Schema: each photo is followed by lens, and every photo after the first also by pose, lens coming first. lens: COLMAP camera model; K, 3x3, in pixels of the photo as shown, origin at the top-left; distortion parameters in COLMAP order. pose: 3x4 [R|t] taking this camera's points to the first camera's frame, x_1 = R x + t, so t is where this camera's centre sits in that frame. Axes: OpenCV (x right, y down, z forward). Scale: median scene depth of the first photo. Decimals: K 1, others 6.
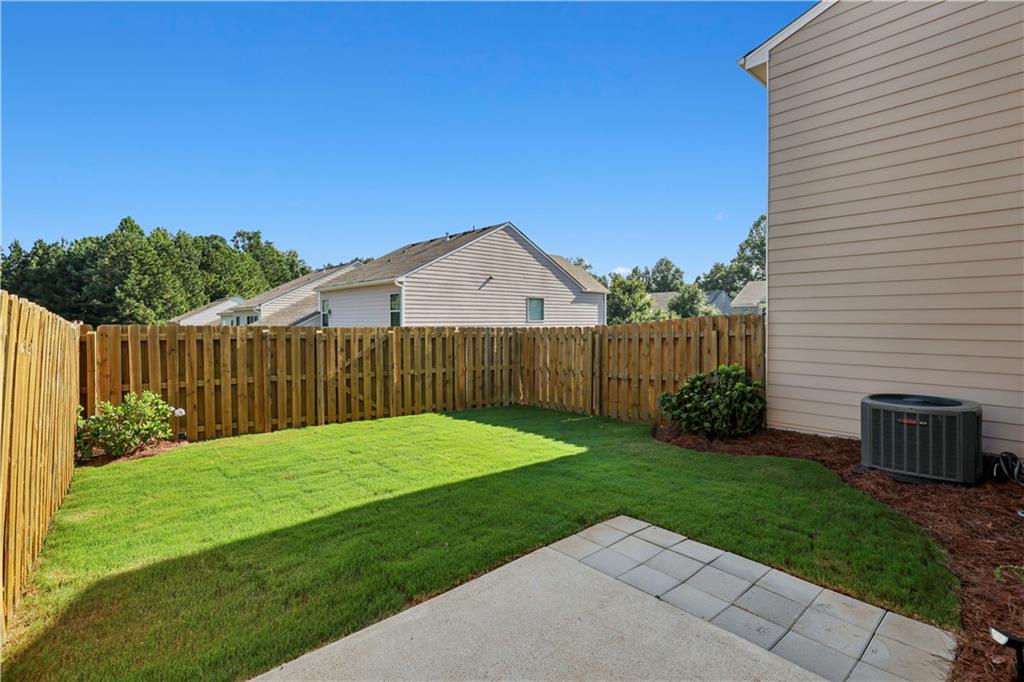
lens RADIAL K [[471.2, 0, 502.6], [0, 471.2, 329.5], [0, 0, 1]] dist [-0.020186, 0.000029]
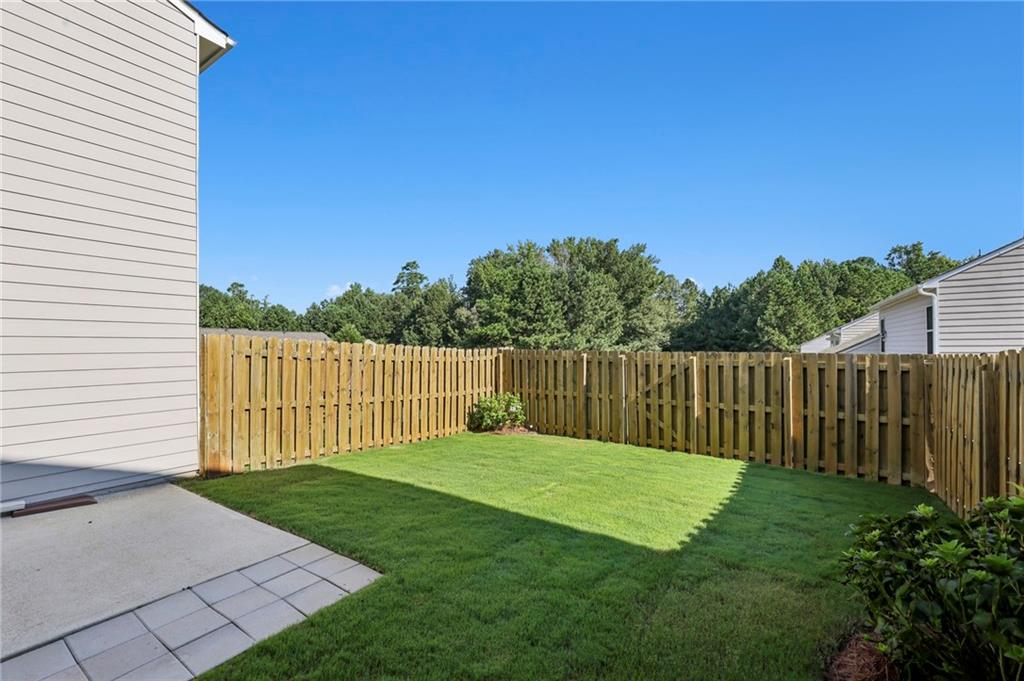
lens RADIAL K [[446.8, 0, 513.6], [0, 446.8, 343.8], [0, 0, 1]] dist [-0.020126, 0.004070]
pose [[0.285827, -0.011402, -0.958213, 0.419734], [-0.010673, 0.999829, -0.015081, -0.004491], [0.958222, 0.014537, 0.285657, 0.380546]]
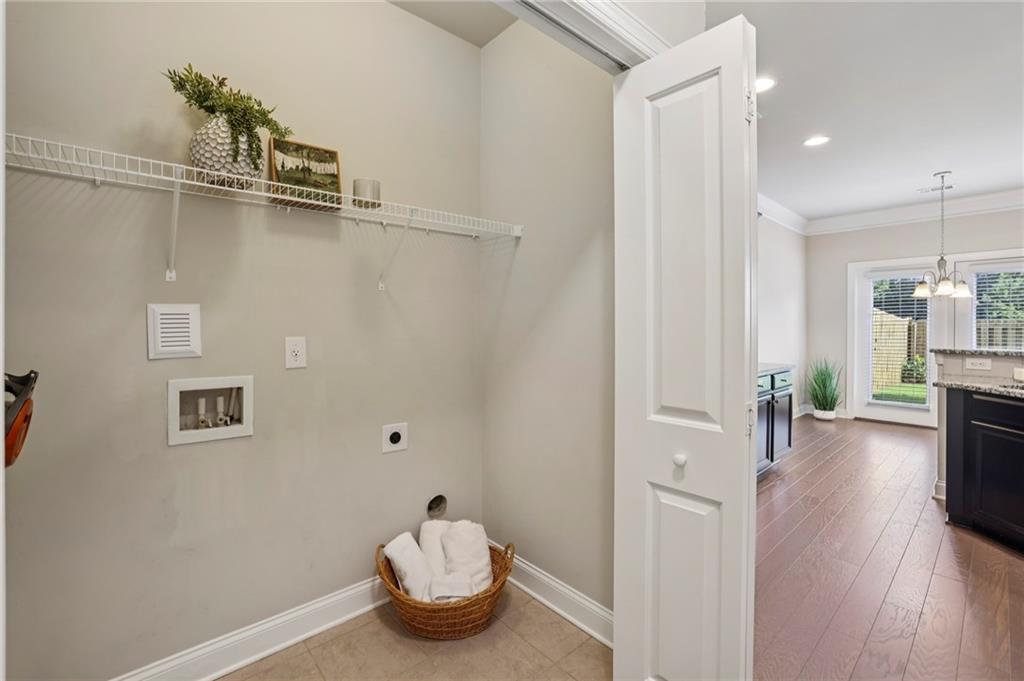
lens RADIAL K [[446.8, 0, 509.7], [0, 446.8, 330.5], [0, 0, 1]] dist [-0.020126, 0.004070]
pose [[0.029157, 0.012364, -0.999498, 0.625004], [-0.019778, 0.999735, 0.011790, 0.032085], [0.999379, 0.019424, 0.029394, -0.517118]]
